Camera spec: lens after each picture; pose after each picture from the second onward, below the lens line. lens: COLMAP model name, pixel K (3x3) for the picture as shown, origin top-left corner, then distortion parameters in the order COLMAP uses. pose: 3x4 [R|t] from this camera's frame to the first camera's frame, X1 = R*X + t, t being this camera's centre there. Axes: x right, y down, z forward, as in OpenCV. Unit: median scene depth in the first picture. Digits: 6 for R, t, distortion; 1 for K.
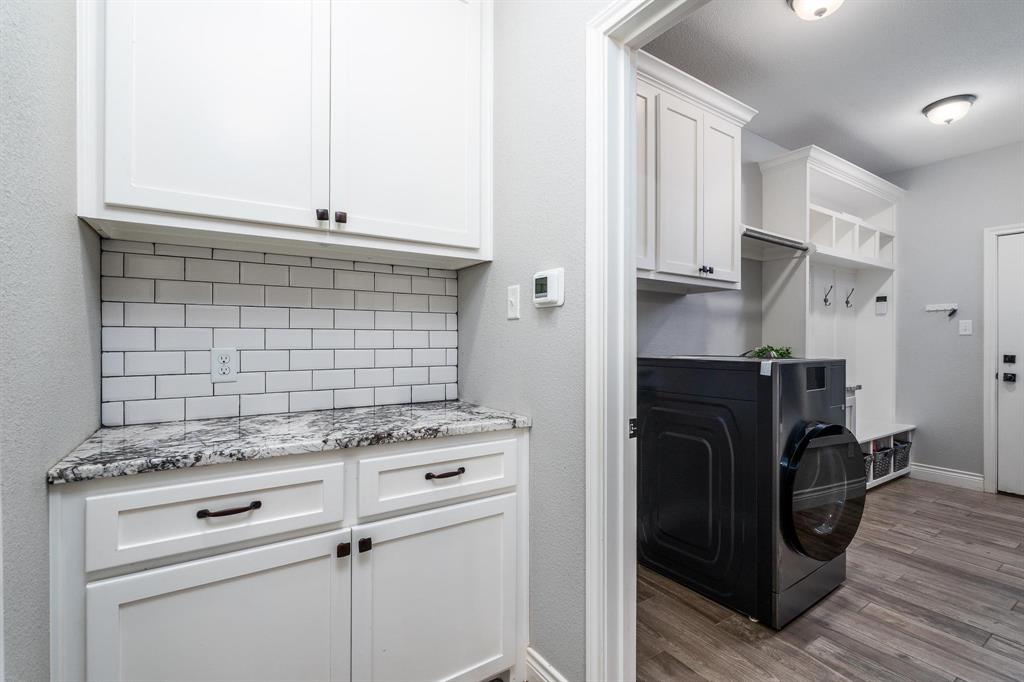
lens RADIAL K [[462.8, 0, 512.0], [0, 462.8, 341.0], [0, 0, 1]] dist [0.001065, 0.000080]
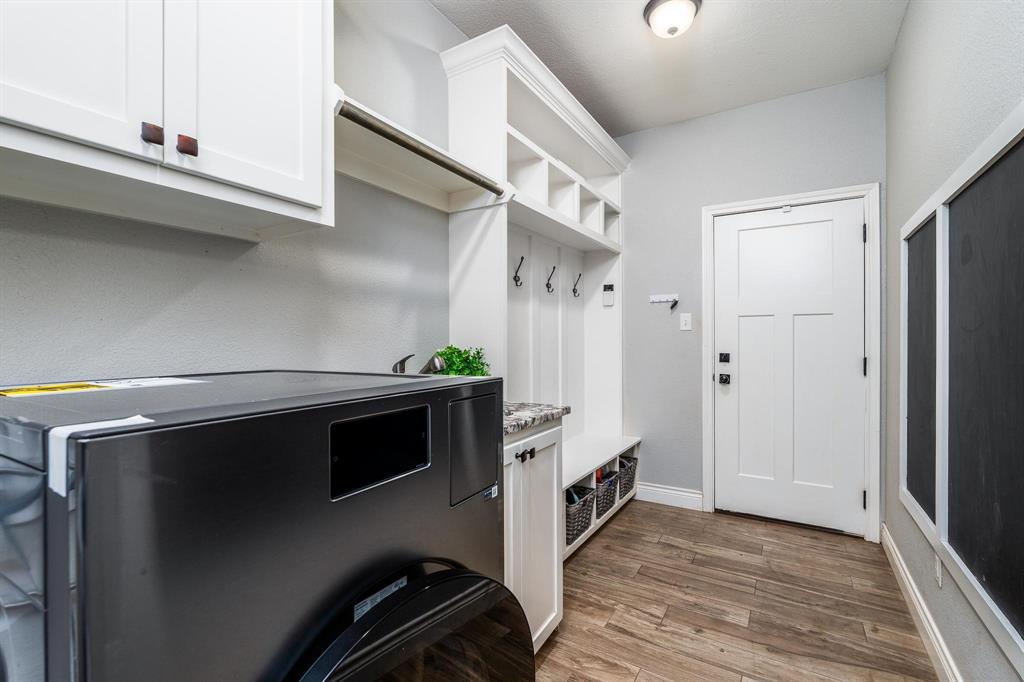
lens RADIAL K [[454.4, 0, 509.8], [0, 454.4, 337.1], [0, 0, 1]] dist [-0.001757, -0.000174]
pose [[0.910408, -0.001456, 0.413708, 0.345420], [0.003390, 0.999986, -0.003941, 0.001402], [-0.413697, 0.004990, 0.910401, 0.382022]]
